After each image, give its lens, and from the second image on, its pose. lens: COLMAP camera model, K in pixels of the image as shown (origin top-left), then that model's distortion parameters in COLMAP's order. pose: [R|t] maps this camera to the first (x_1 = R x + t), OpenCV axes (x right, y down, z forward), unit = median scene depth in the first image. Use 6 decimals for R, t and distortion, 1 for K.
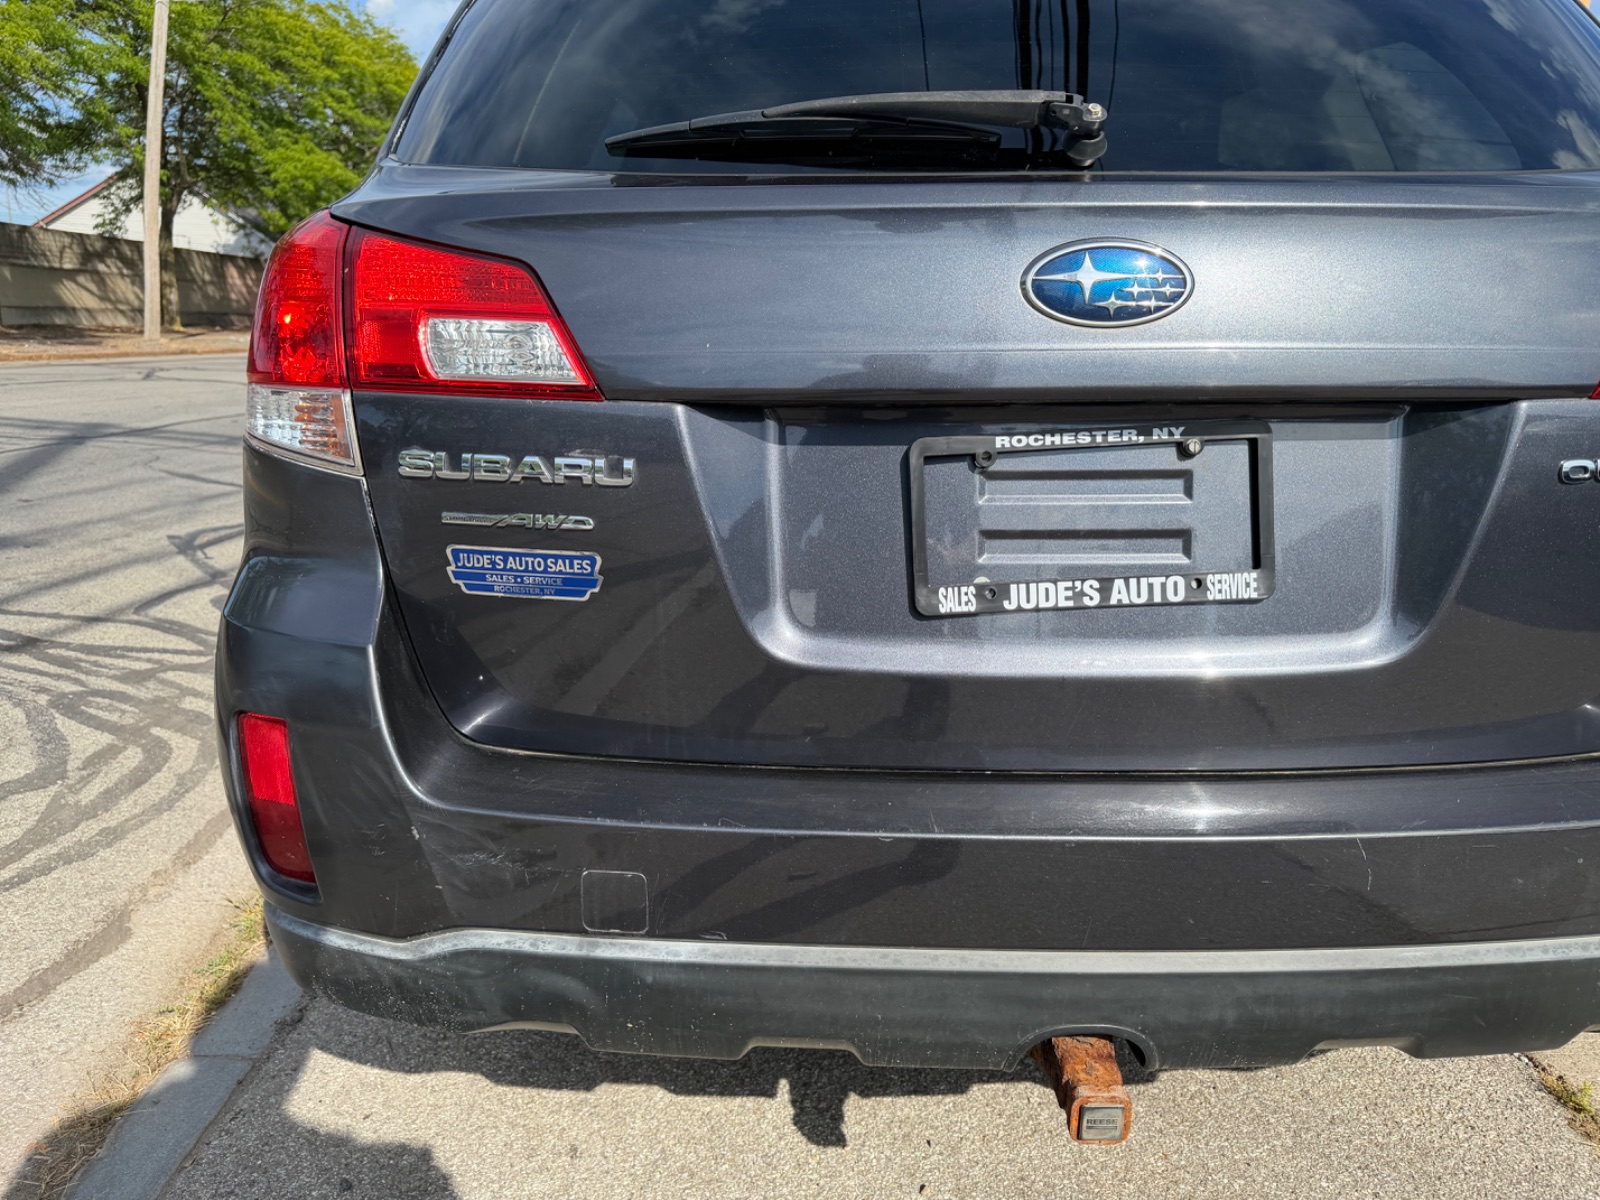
lens RADIAL K [[1205.6, 0, 800.0], [0, 1205.6, 600.0], [0, 0, 1]] dist [0.029704, -0.057404]
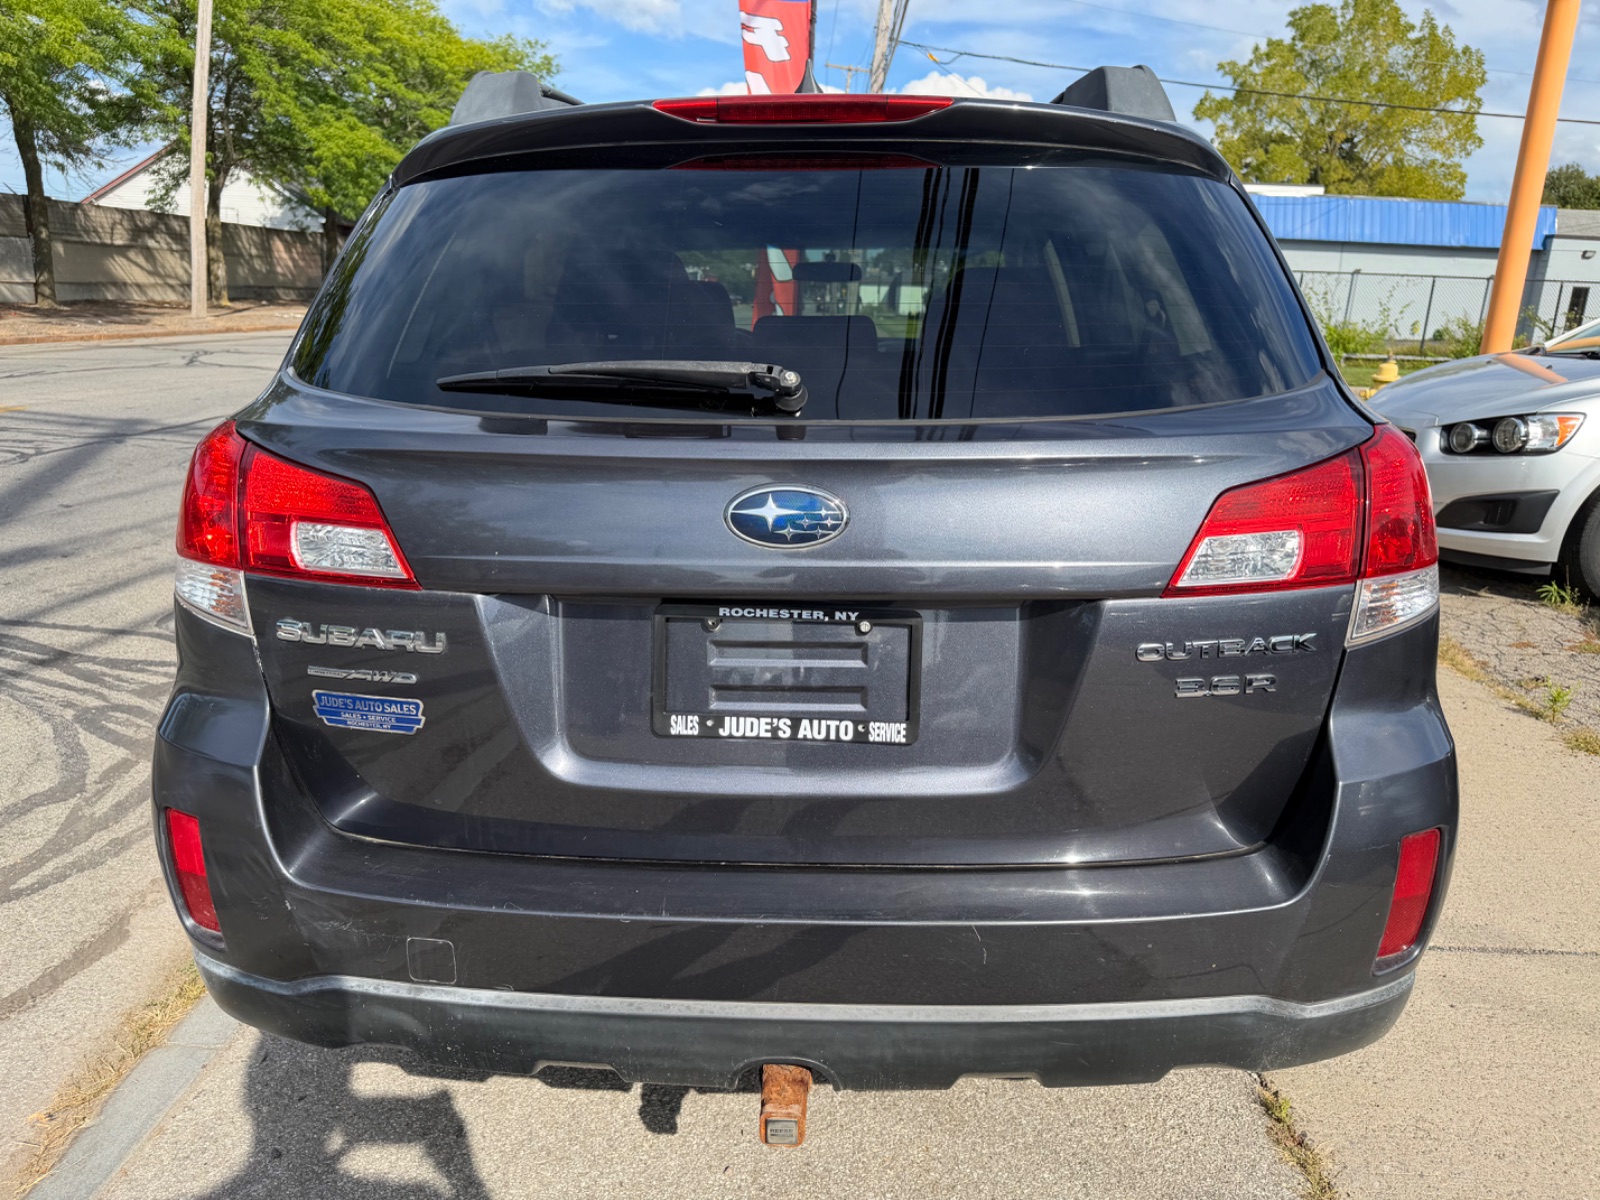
lens RADIAL K [[1205.6, 0, 800.0], [0, 1205.6, 600.0], [0, 0, 1]] dist [0.029704, -0.057404]
pose [[0.999301, 0.010379, -0.035917, 0.203056], [-0.009368, 0.999559, 0.028189, -0.130303], [0.036194, -0.027833, 0.998957, -0.217379]]
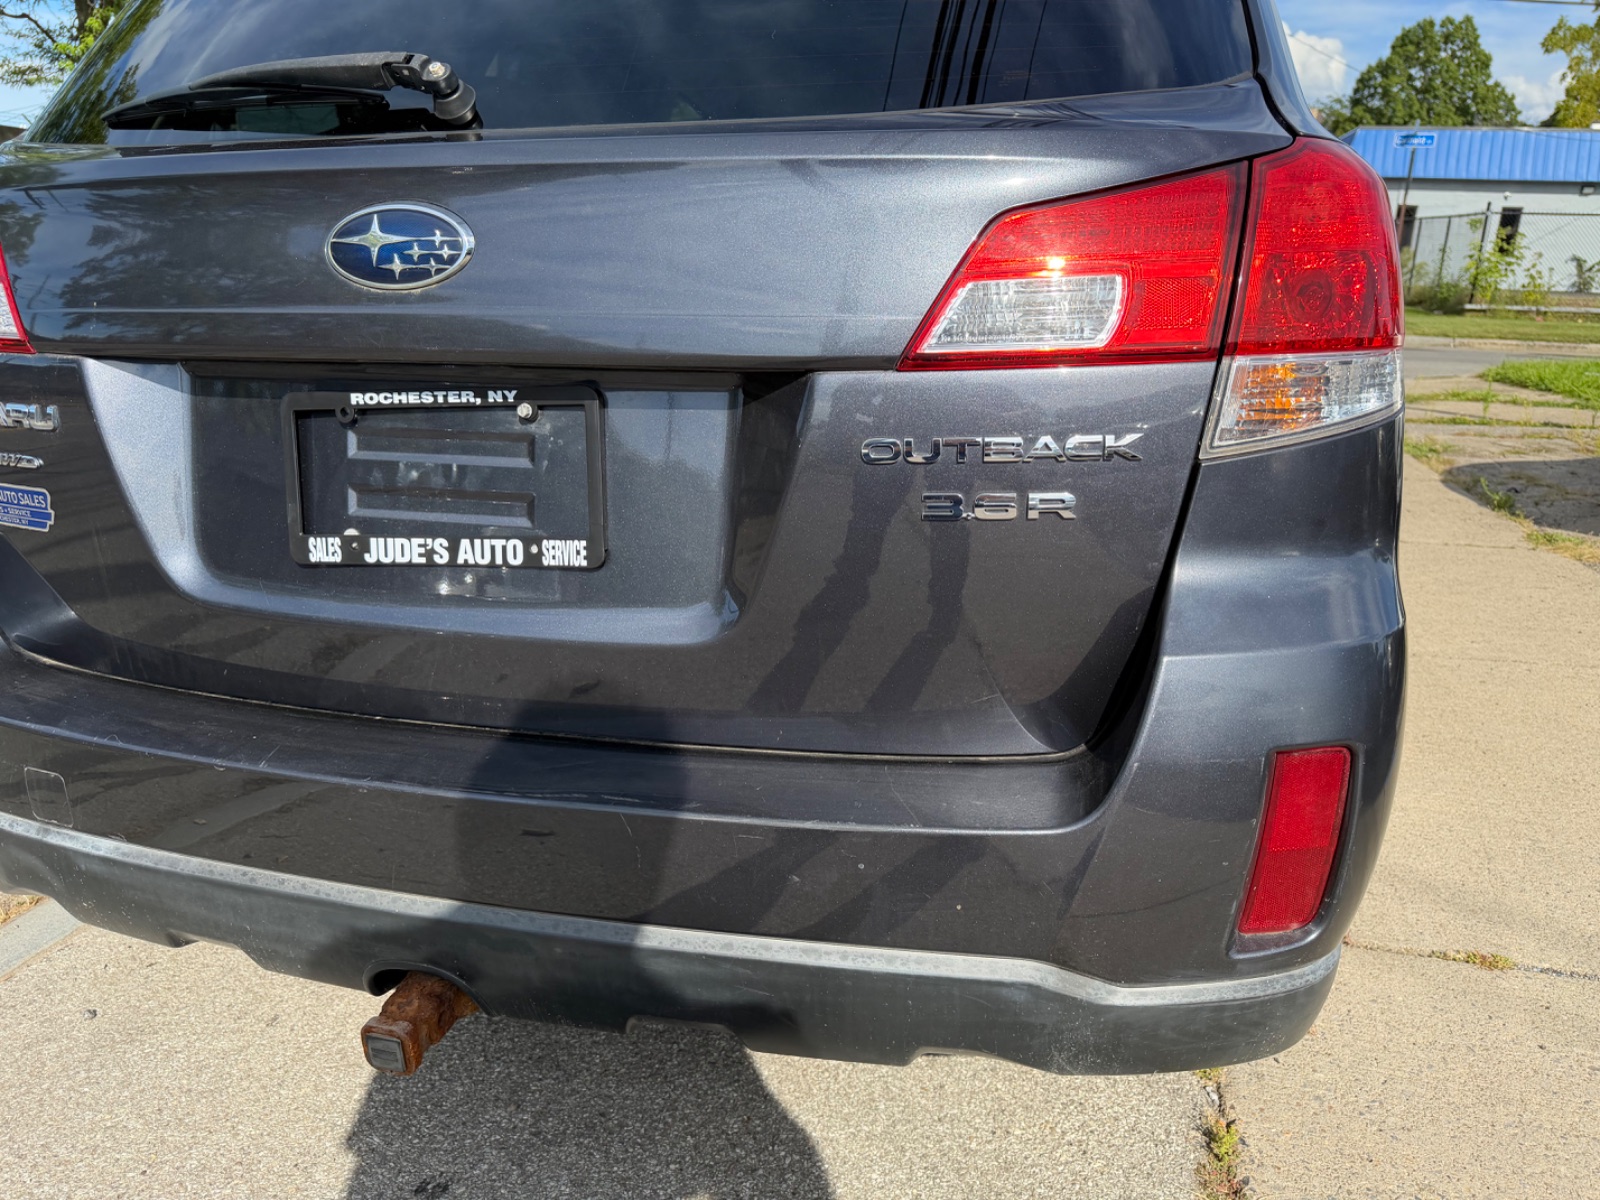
lens RADIAL K [[1190.8, 0, 802.1], [0, 1190.8, 621.9], [0, 0, 1]] dist [0.109104, -0.205852]
pose [[0.962658, 0.073888, -0.260441, 0.551065], [-0.056616, 0.995708, 0.073217, -0.025957], [0.264733, -0.055738, 0.962710, 0.068831]]
